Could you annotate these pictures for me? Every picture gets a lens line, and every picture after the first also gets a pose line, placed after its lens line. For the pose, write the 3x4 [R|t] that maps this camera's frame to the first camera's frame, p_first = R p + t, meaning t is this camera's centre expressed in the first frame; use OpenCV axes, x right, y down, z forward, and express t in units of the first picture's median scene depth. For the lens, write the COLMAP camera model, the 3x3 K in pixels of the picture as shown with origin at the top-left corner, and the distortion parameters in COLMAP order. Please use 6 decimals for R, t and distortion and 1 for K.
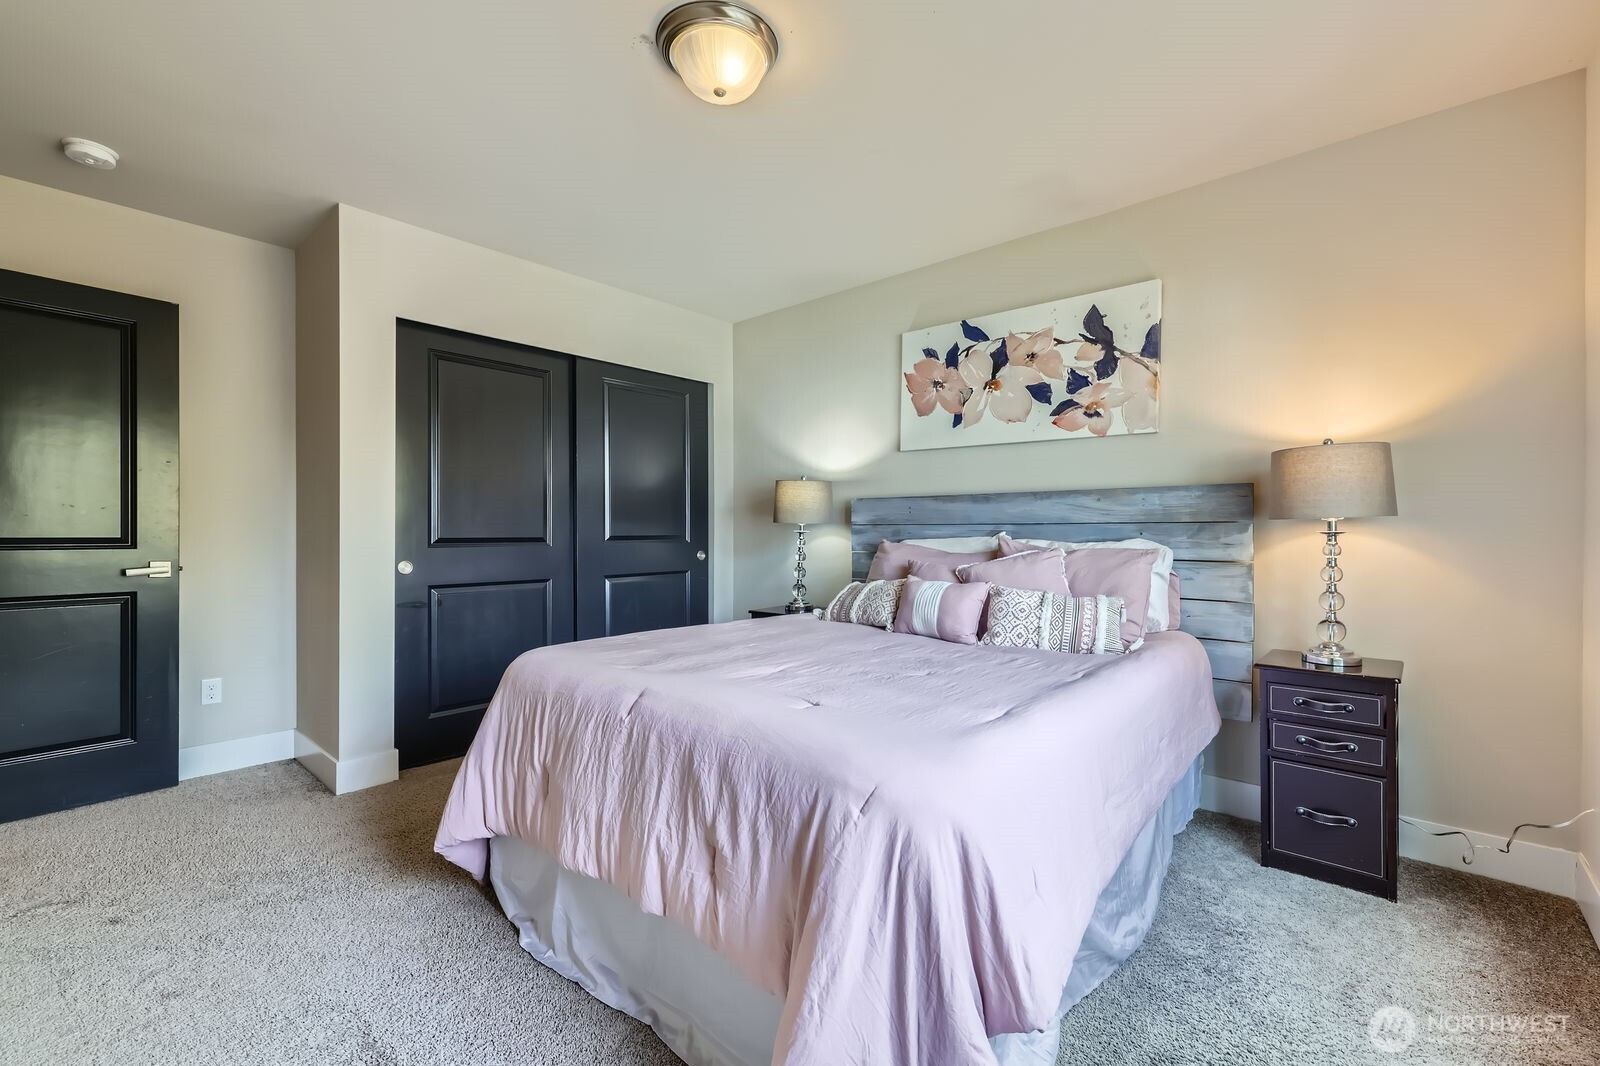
lens RADIAL K [[672.8, 0, 792.2], [0, 672.8, 527.1], [0, 0, 1]] dist [0.002834, 0.000129]
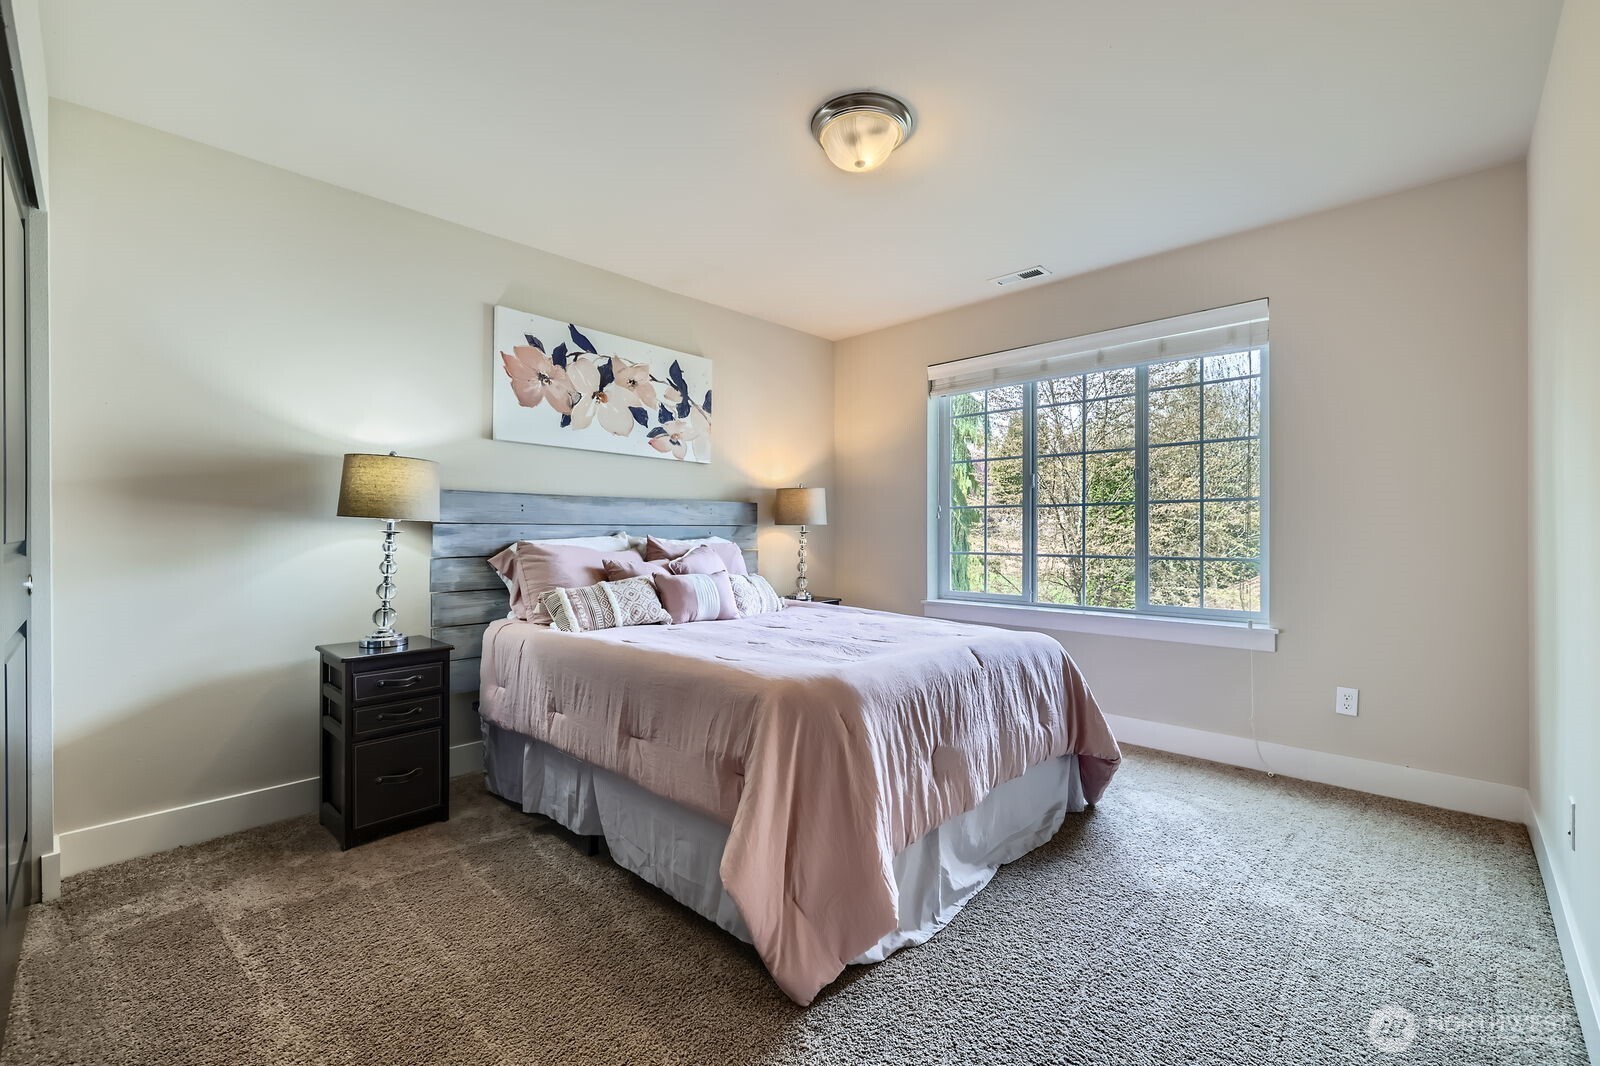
lens RADIAL K [[672.8, 0, 798.3], [0, 672.8, 531.5], [0, 0, 1]] dist [0.002834, 0.000129]
pose [[0.036709, 0.000743, 0.999326, -0.814019], [-0.006820, 0.999977, -0.000493, 0.005307], [-0.999303, -0.006797, 0.036713, 0.668596]]
